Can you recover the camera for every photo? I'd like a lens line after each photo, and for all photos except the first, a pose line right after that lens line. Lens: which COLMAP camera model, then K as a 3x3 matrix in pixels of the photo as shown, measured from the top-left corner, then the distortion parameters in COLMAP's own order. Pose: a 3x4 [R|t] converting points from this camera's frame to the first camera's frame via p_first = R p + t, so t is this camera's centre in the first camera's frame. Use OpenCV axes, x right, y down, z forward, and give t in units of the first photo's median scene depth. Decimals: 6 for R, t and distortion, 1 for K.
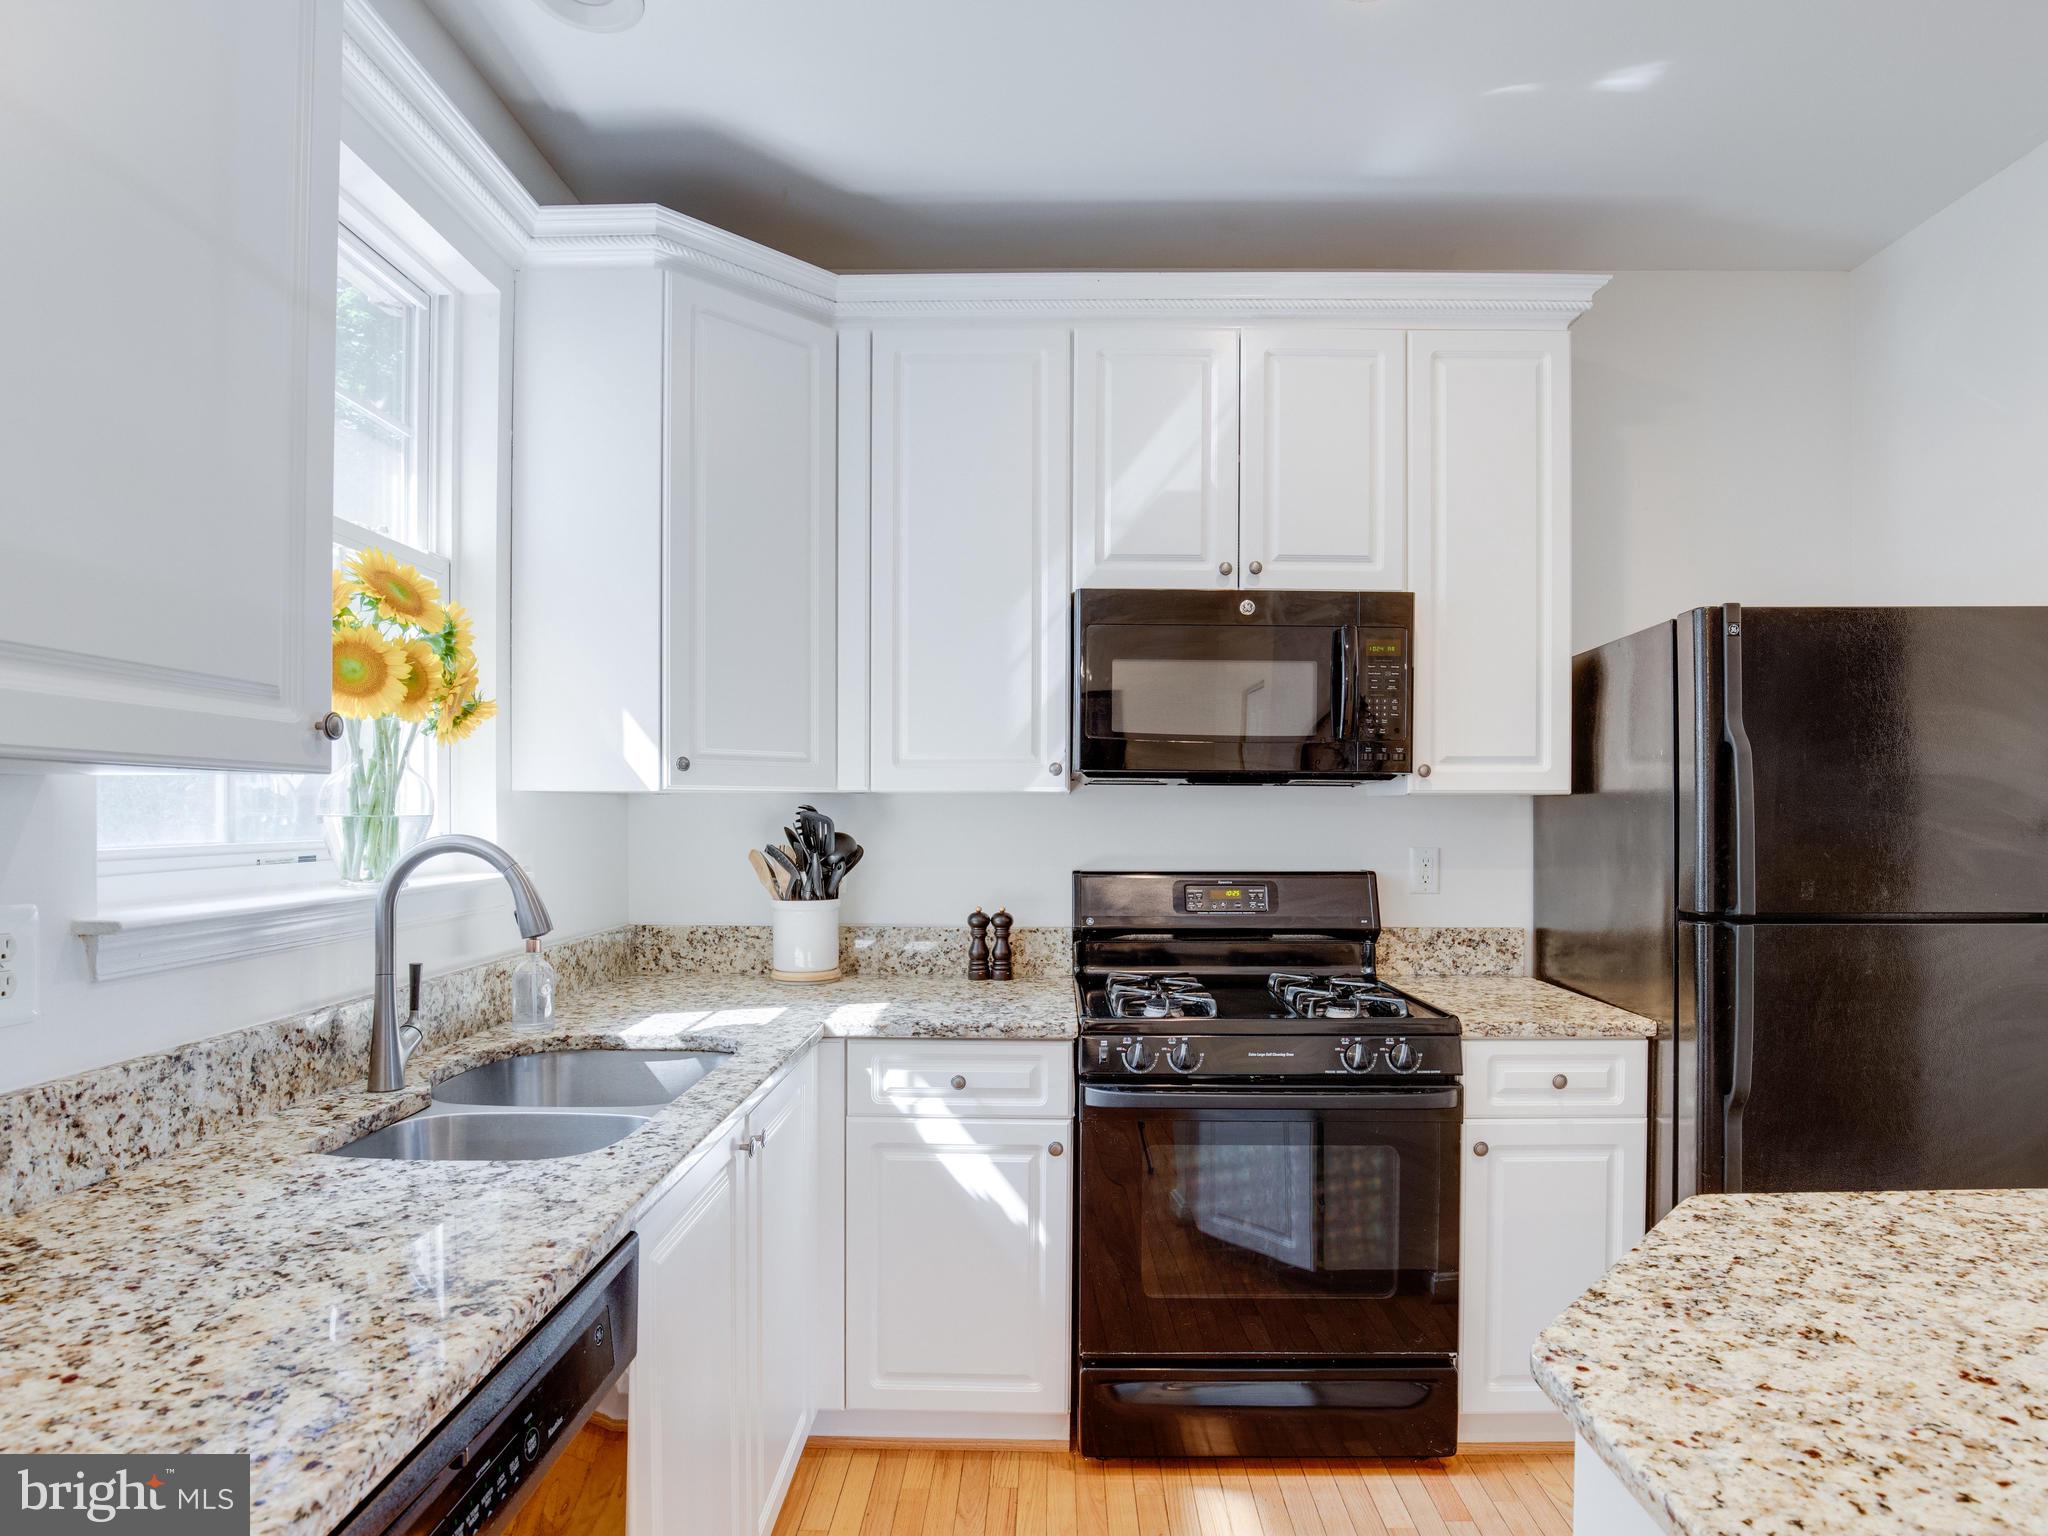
lens RADIAL K [[1069.7, 0, 1027.9], [0, 1069.7, 818.4], [0, 0, 1]] dist [-0.029753, 0.000755]
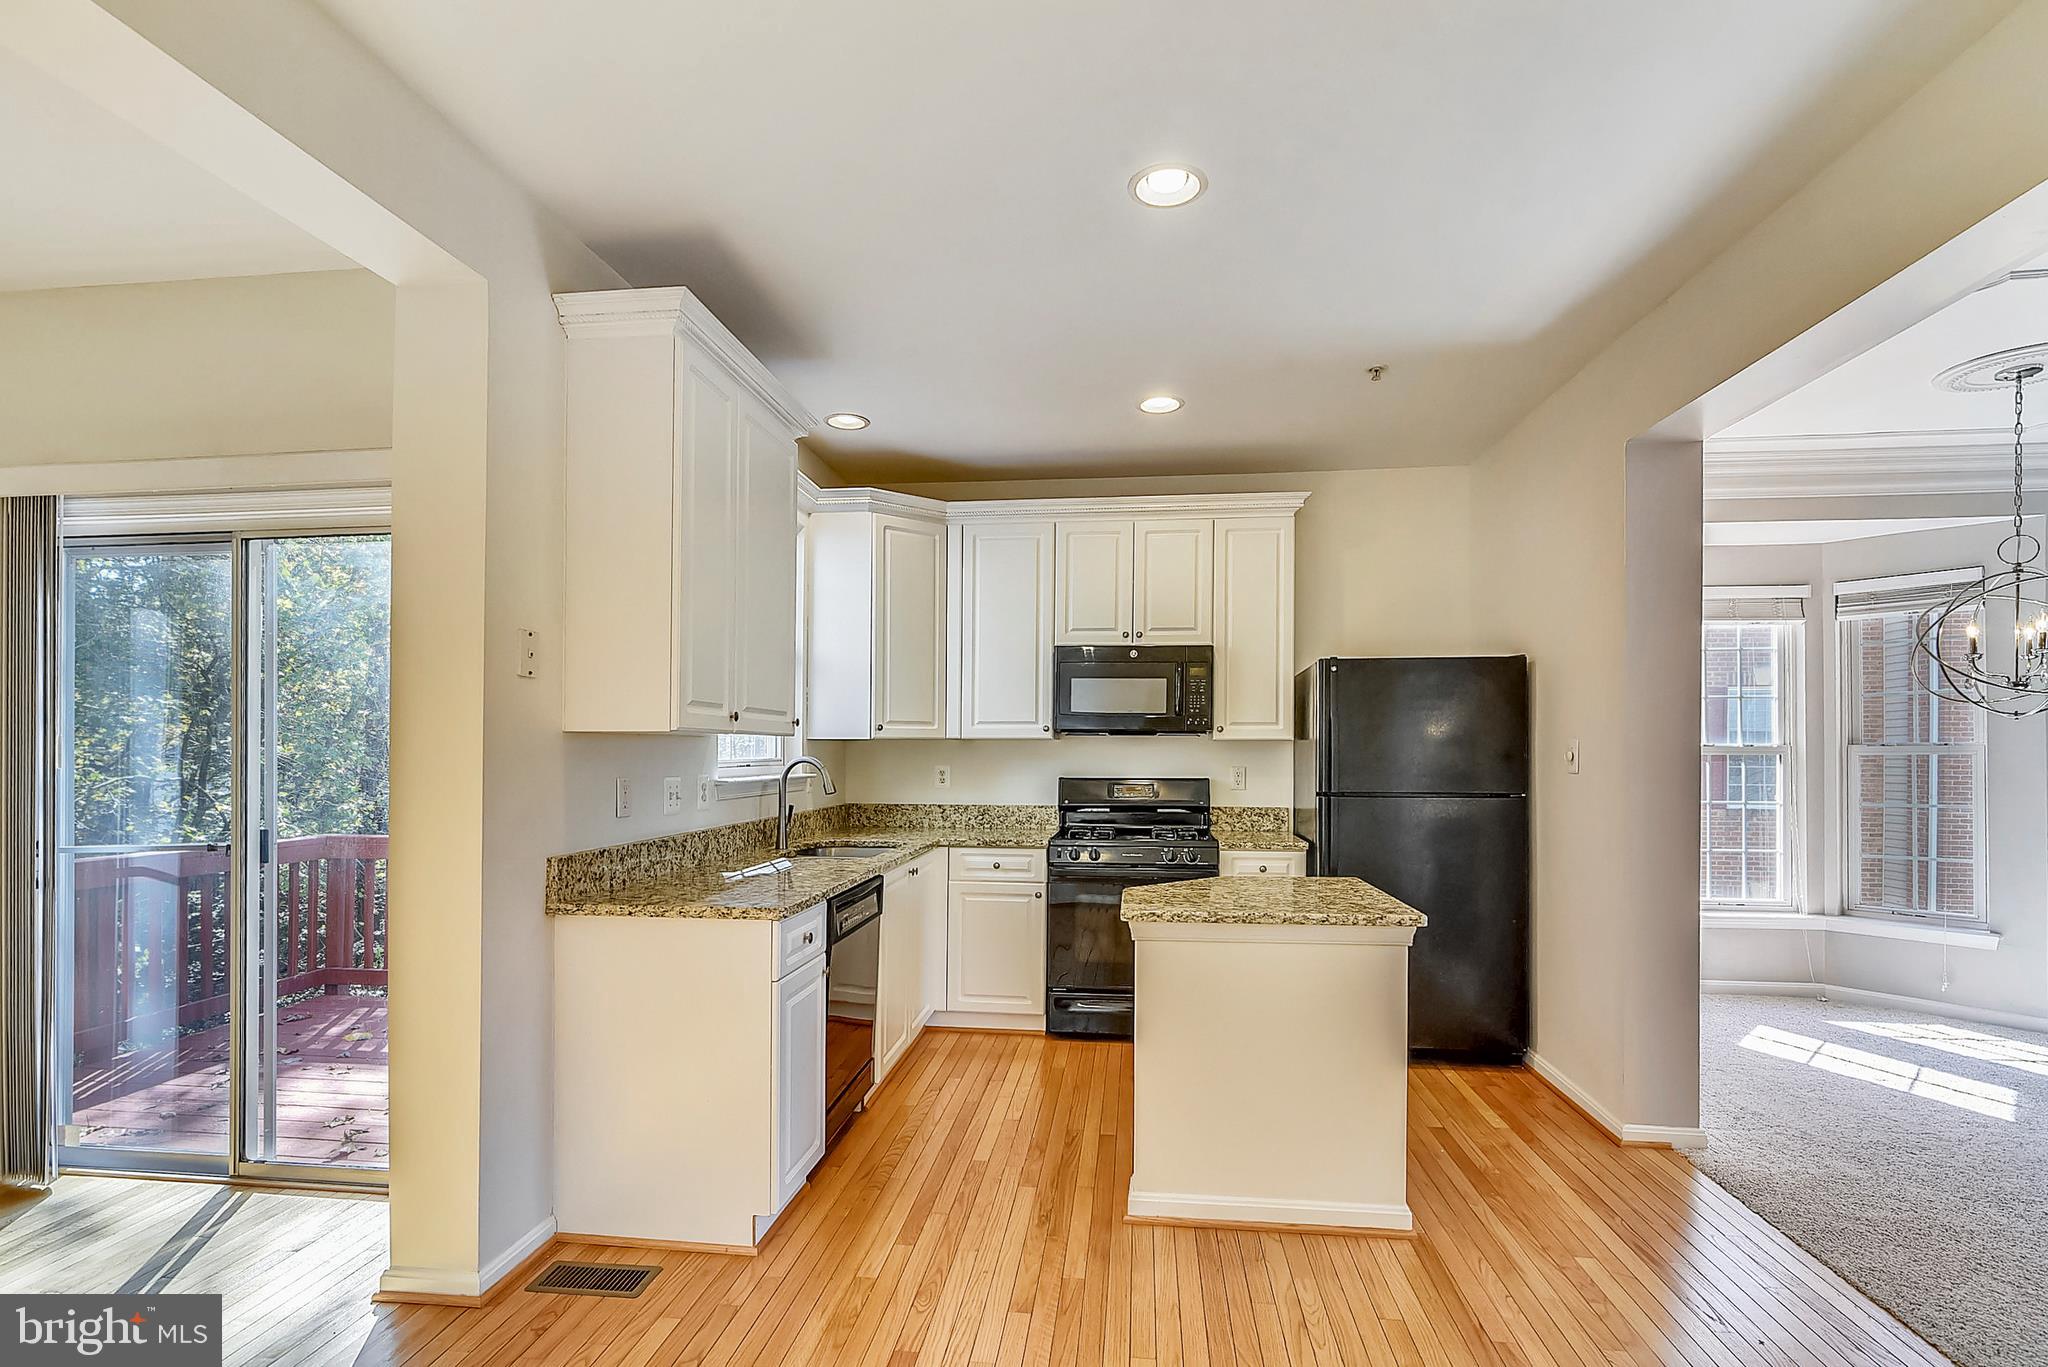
lens RADIAL K [[960.6, 0, 1018.2], [0, 960.6, 748.8], [0, 0, 1]] dist [-0.001255, -0.000219]
pose [[0.994742, 0.001157, -0.102410, 0.170721], [-0.001944, 0.999969, -0.007589, 0.009444], [0.102398, 0.007748, 0.994713, -0.942044]]
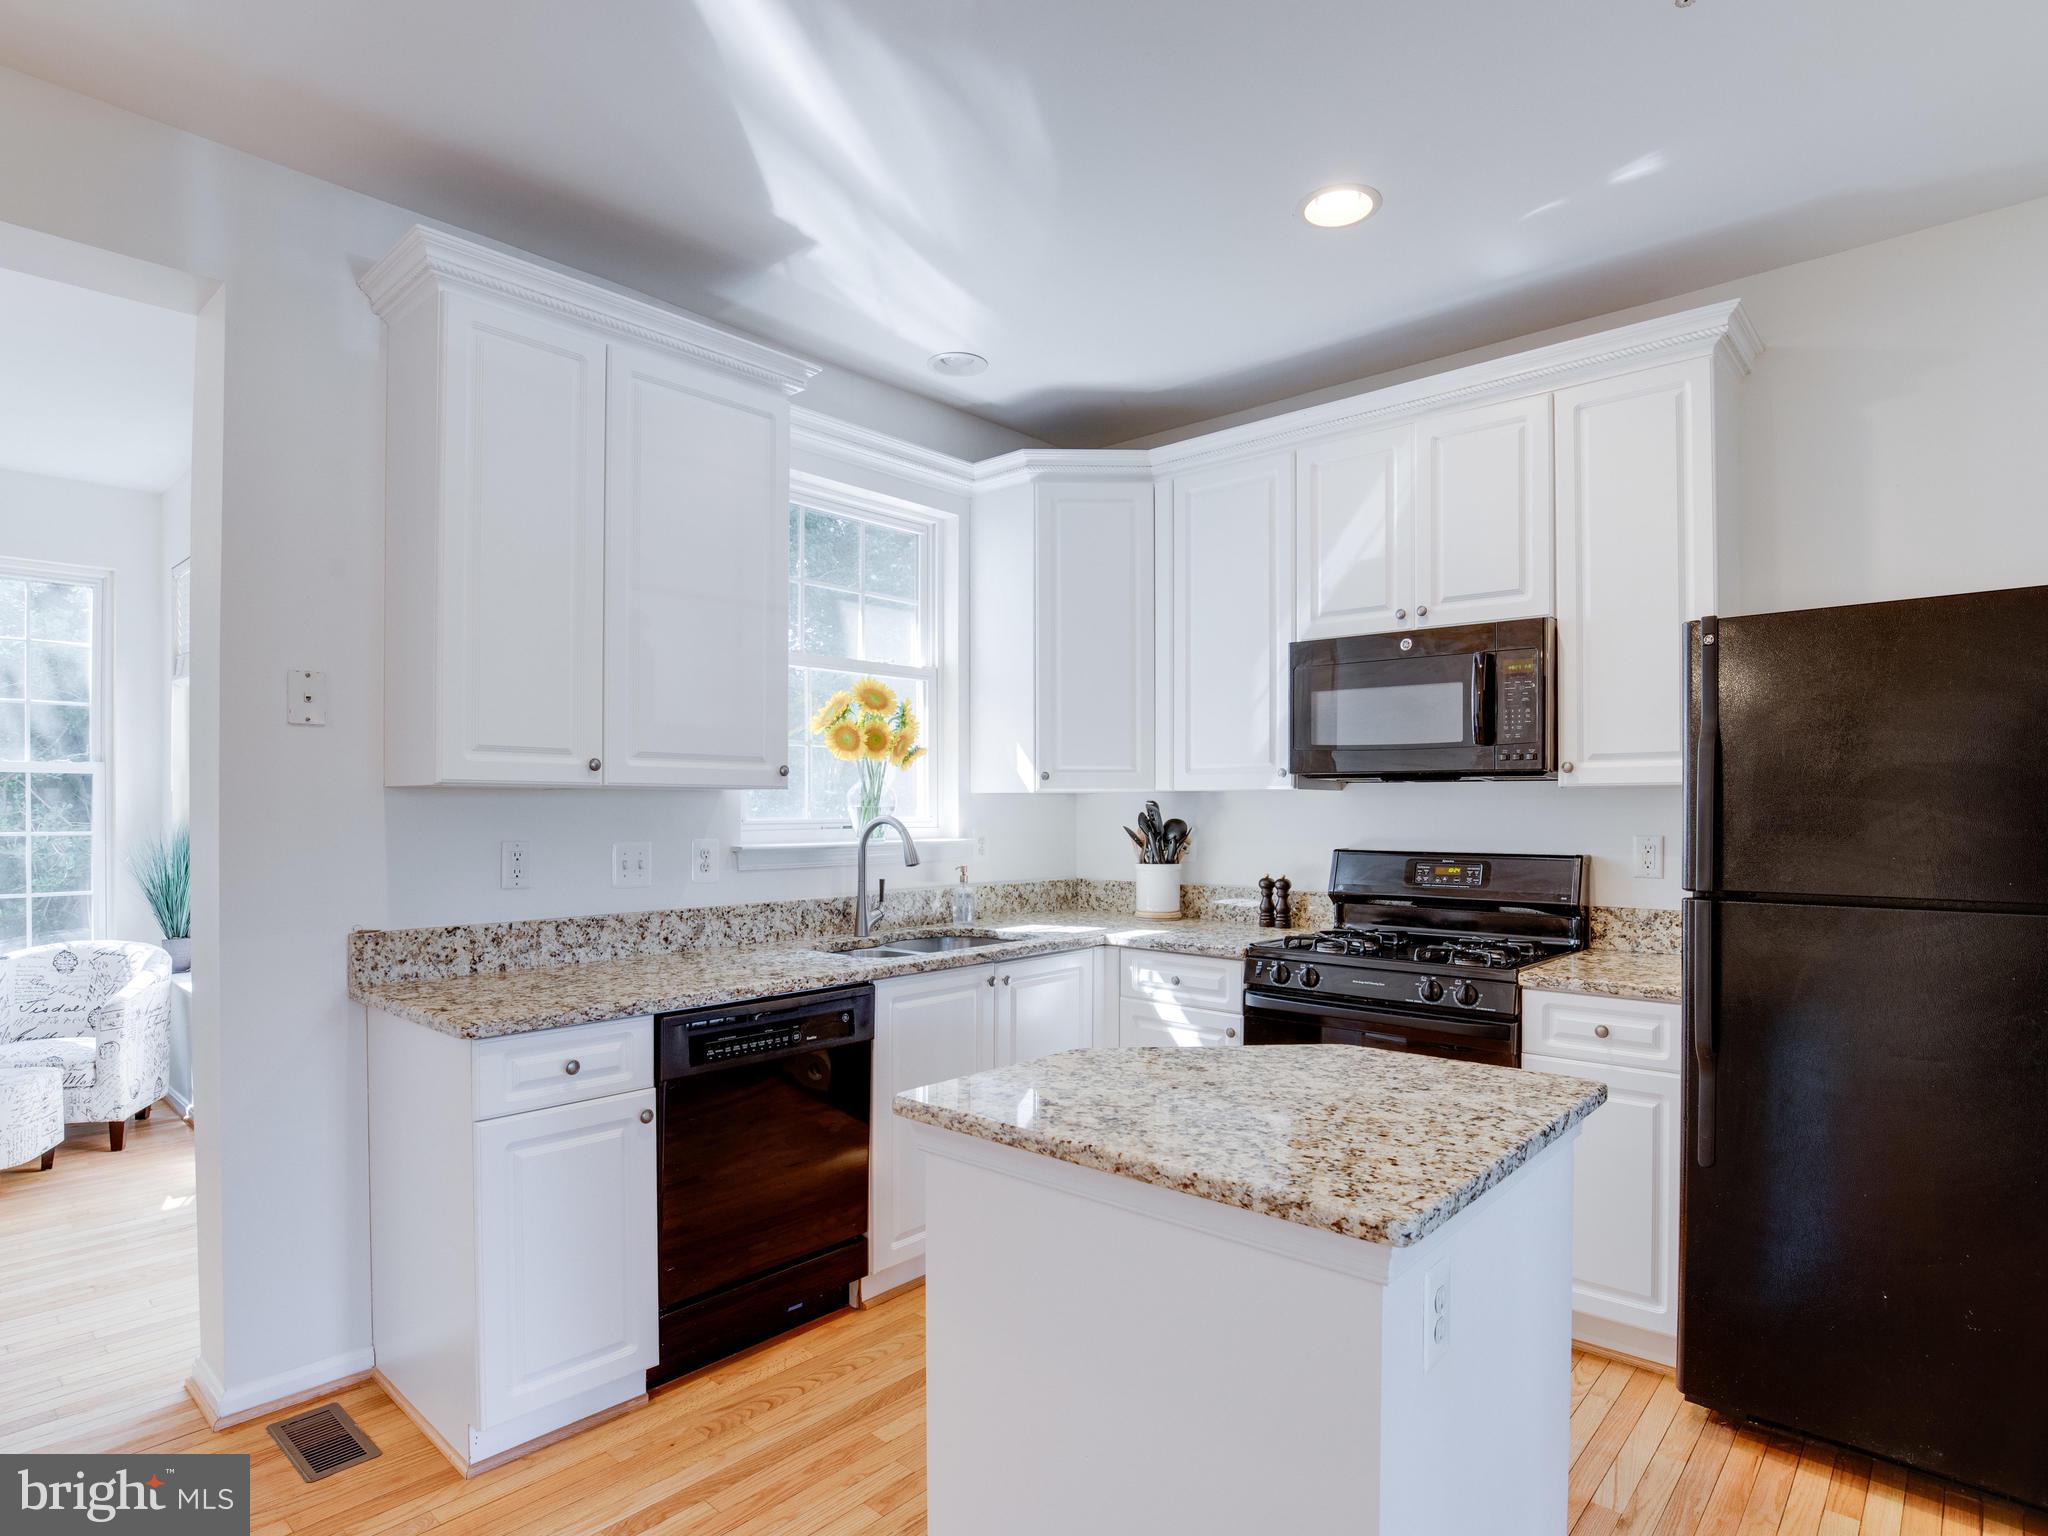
lens RADIAL K [[1096.7, 0, 1024.7], [0, 1096.7, 805.1], [0, 0, 1]] dist [-0.028957, 0.000185]
pose [[0.753911, -0.003439, -0.656968, 0.712785], [-0.002057, 0.999969, -0.007596, 0.006931], [0.656973, 0.007078, 0.753881, -0.289729]]
